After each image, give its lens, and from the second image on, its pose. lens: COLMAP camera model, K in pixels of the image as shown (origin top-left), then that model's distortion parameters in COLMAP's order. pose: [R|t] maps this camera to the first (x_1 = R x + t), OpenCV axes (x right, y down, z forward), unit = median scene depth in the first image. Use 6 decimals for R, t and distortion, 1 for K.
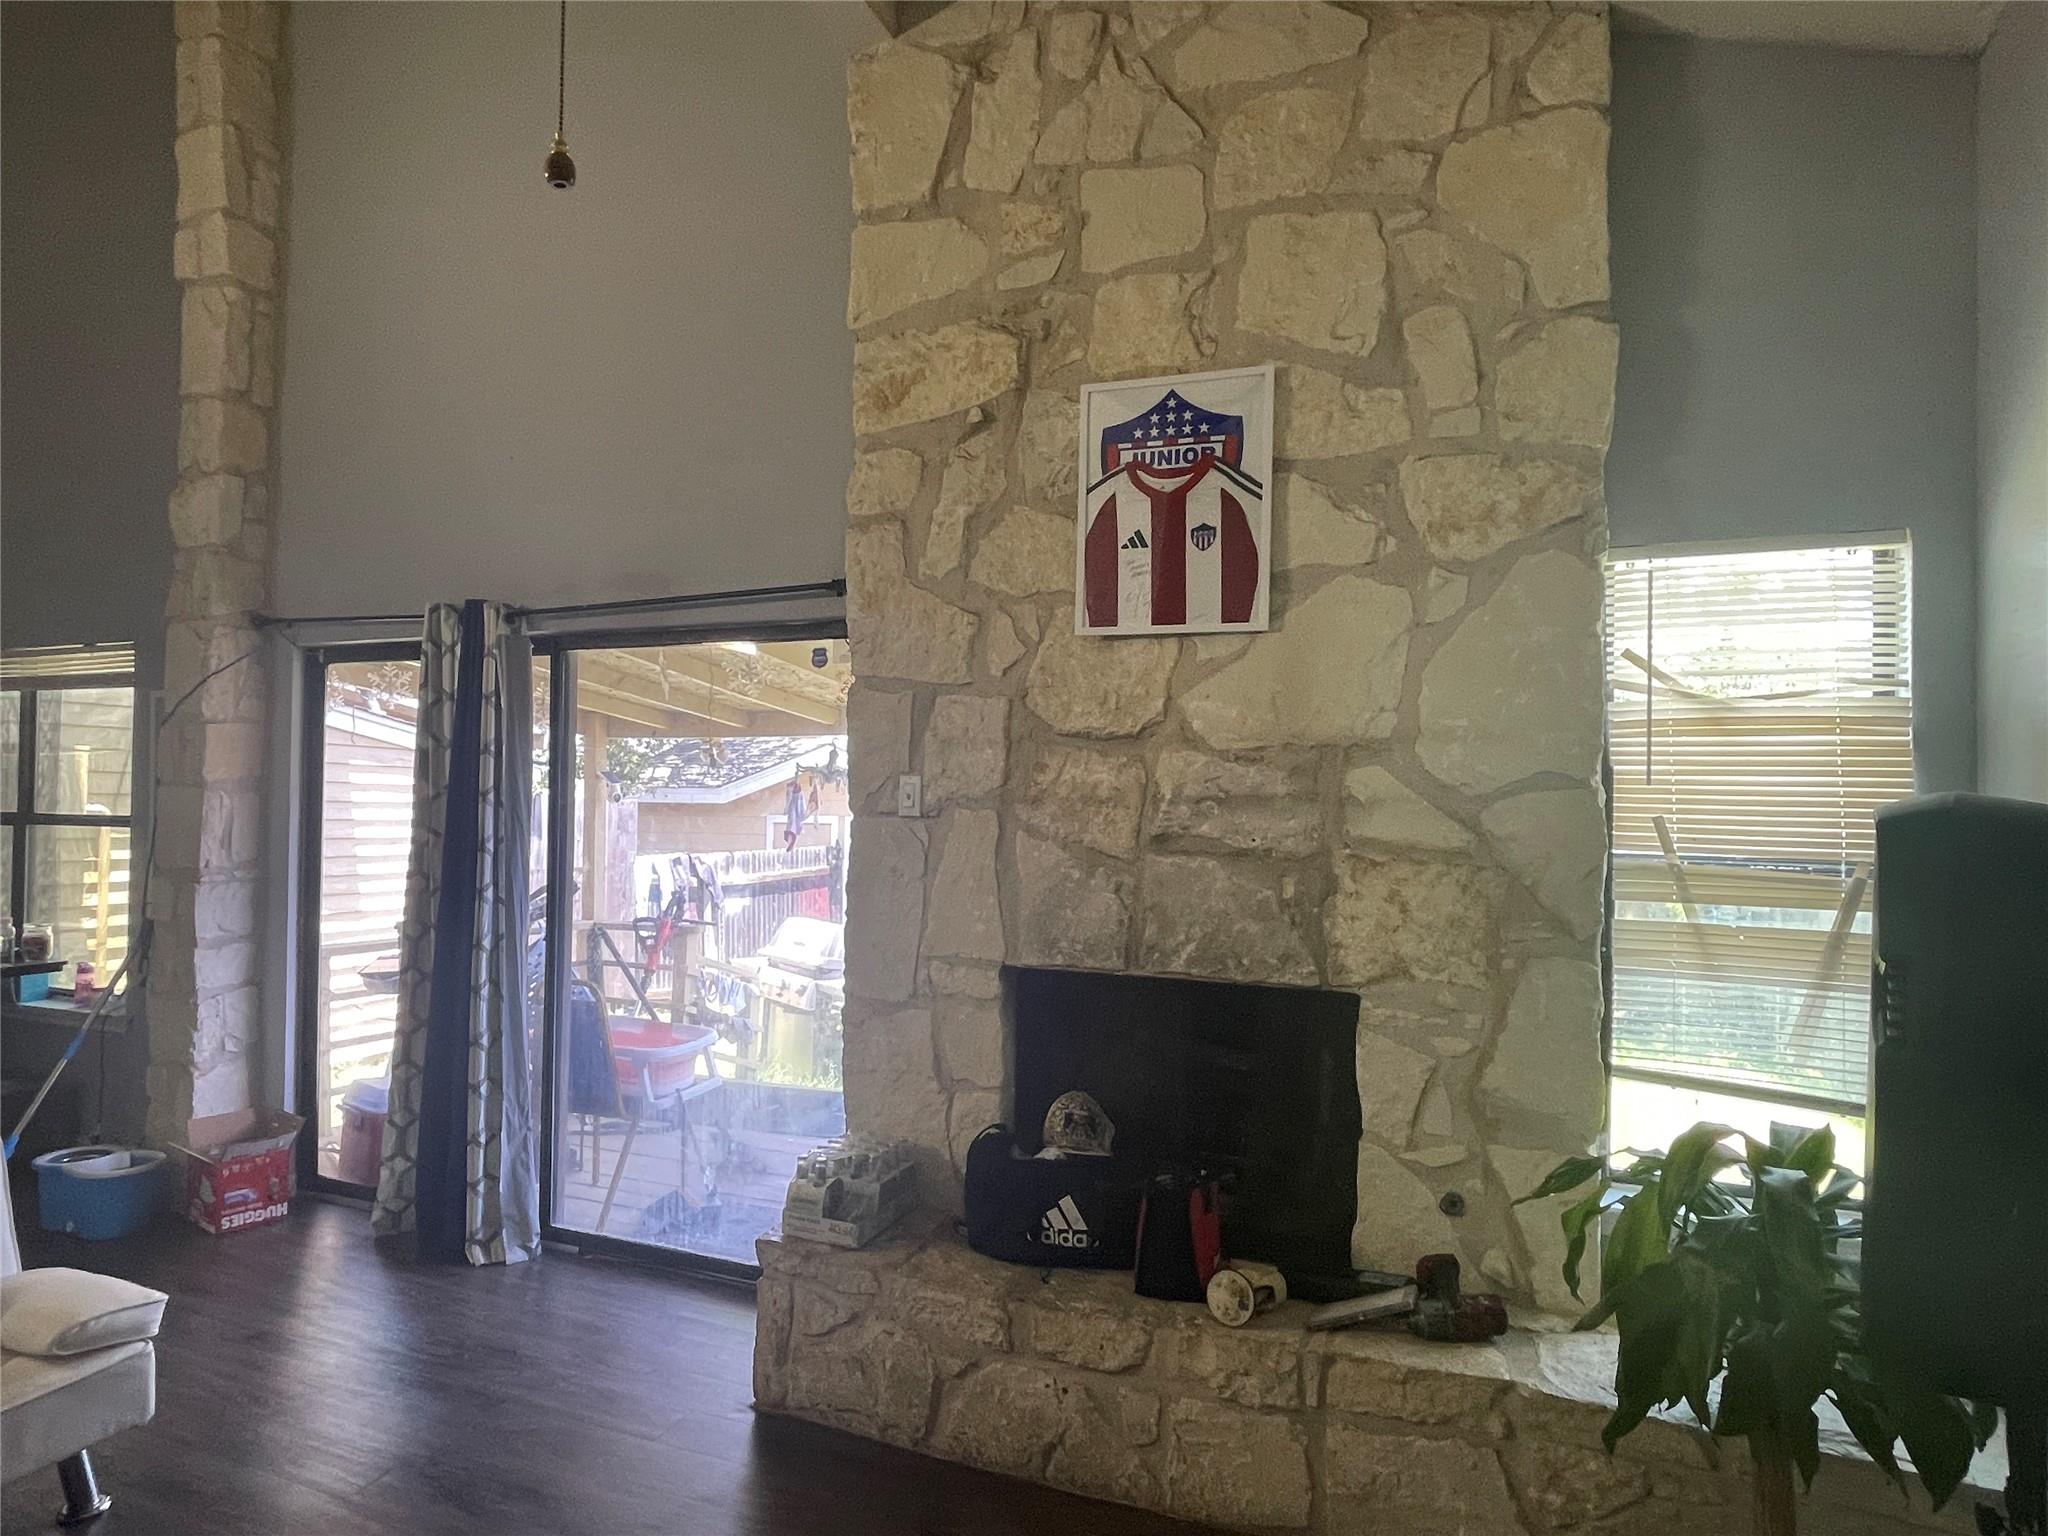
lens RADIAL K [[1106.4, 0, 1024.0], [0, 1106.4, 768.0], [0, 0, 1]] dist [-0.001964, -0.001779]
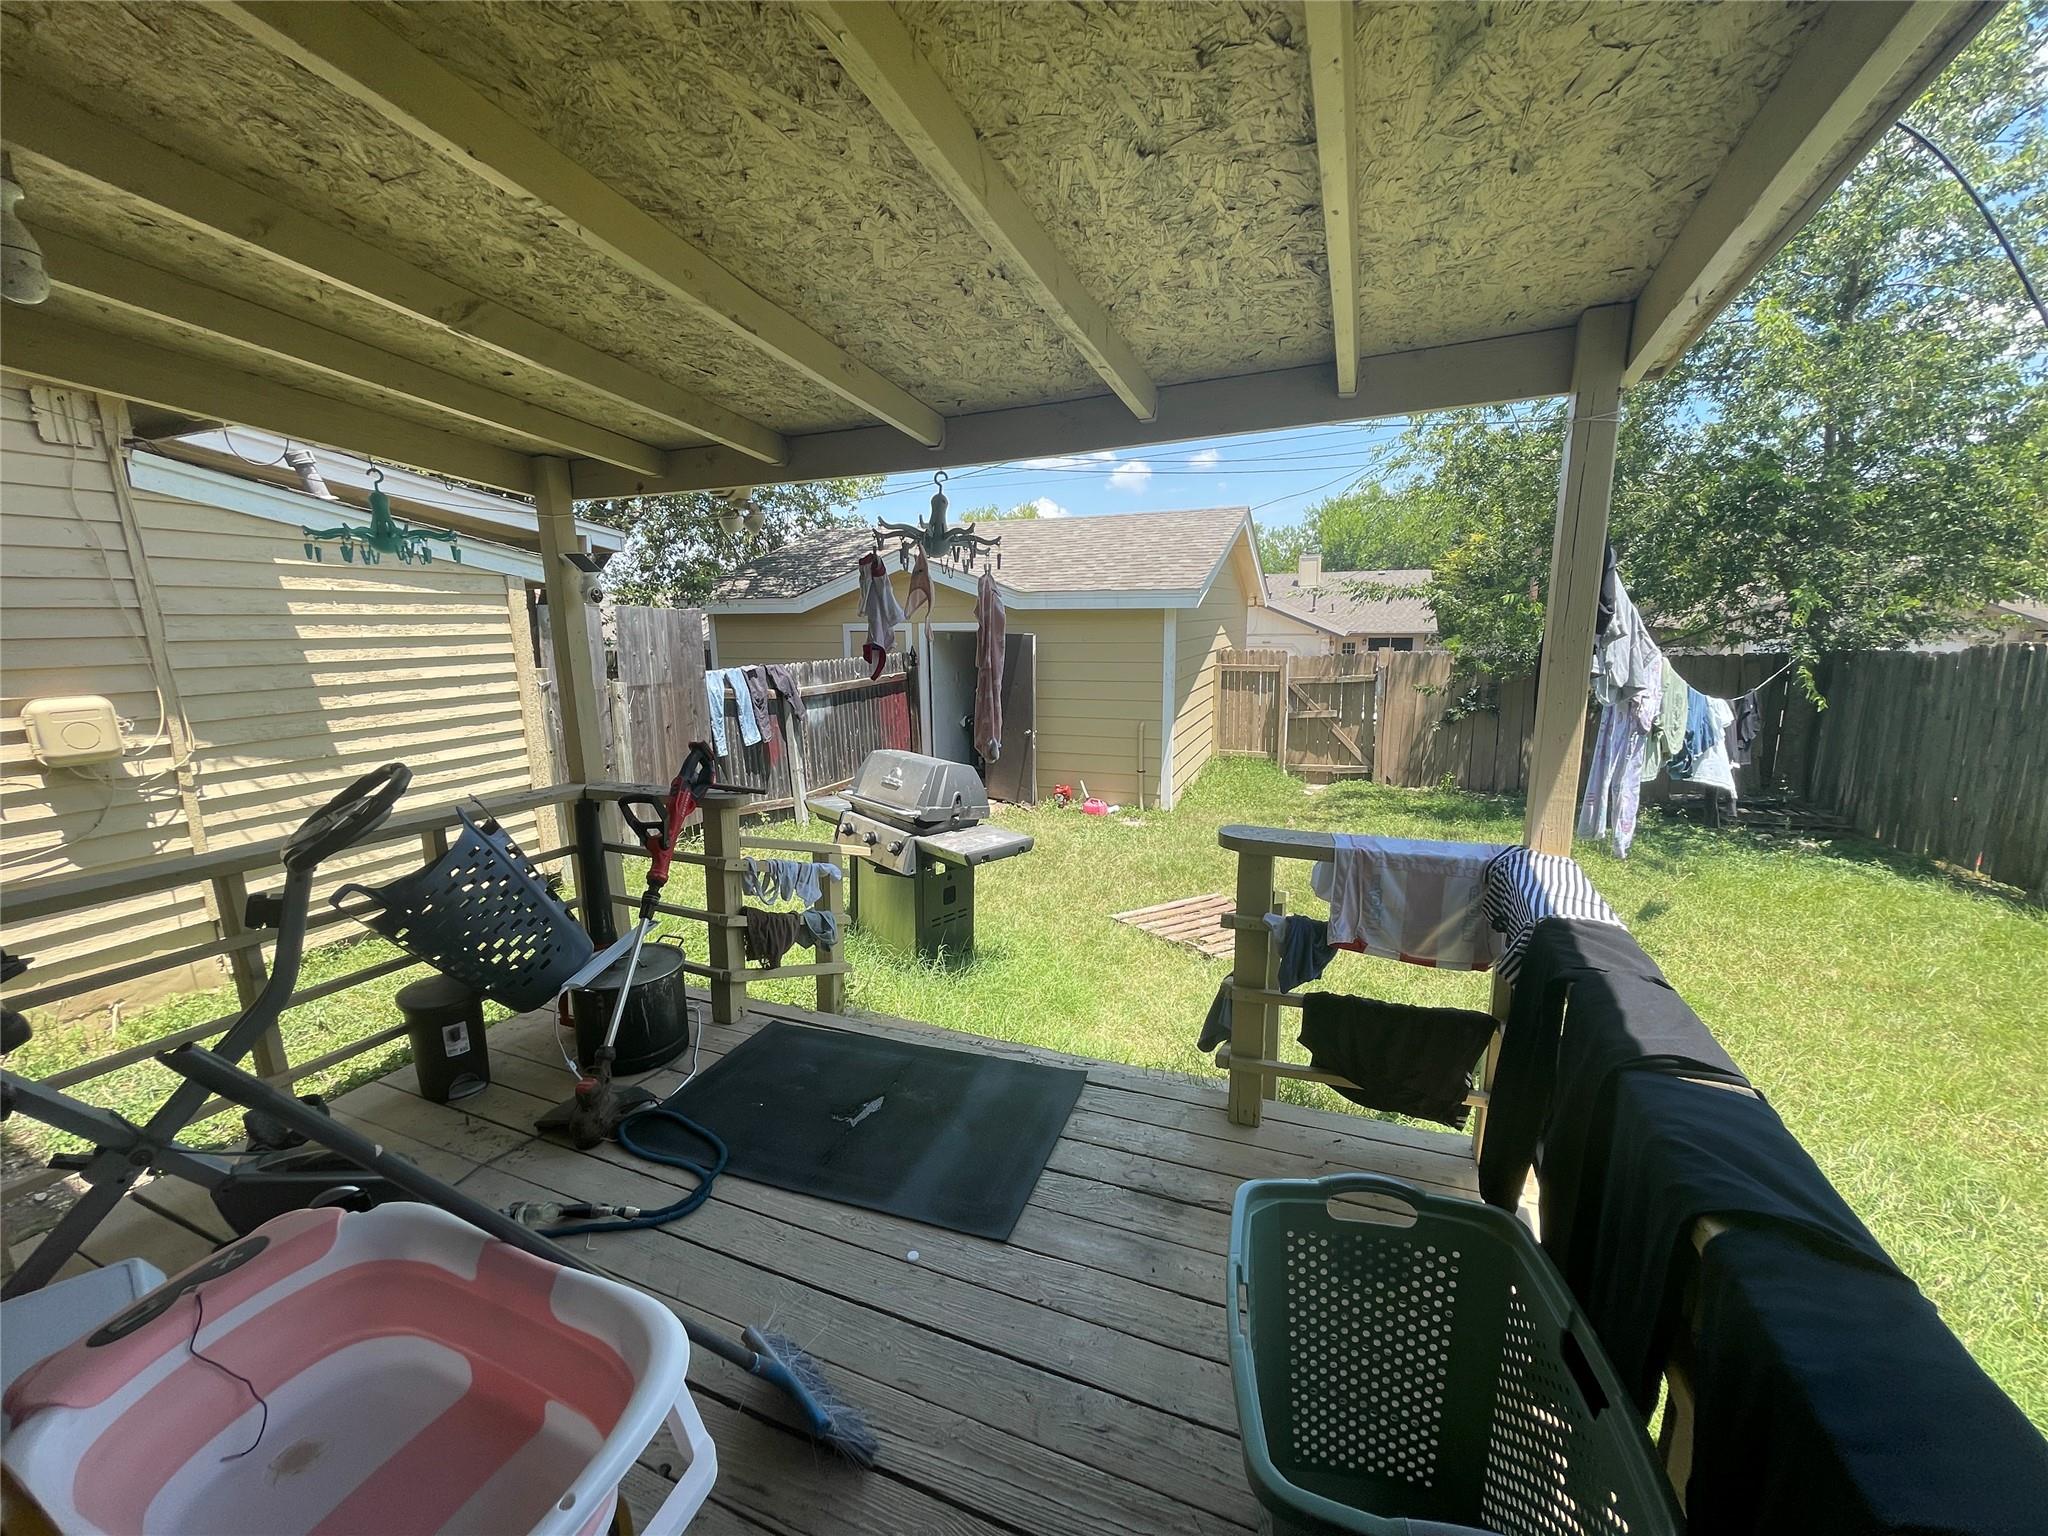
lens RADIAL K [[799.1, 0, 1024.0], [0, 799.1, 768.0], [0, 0, 1]] dist [-0.009634, 0.005239]
pose [[0.999685, -0.018640, -0.016803, -0.183869], [0.021893, 0.975068, 0.220826, 0.044812], [0.012268, -0.221124, 0.975169, 0.846028]]
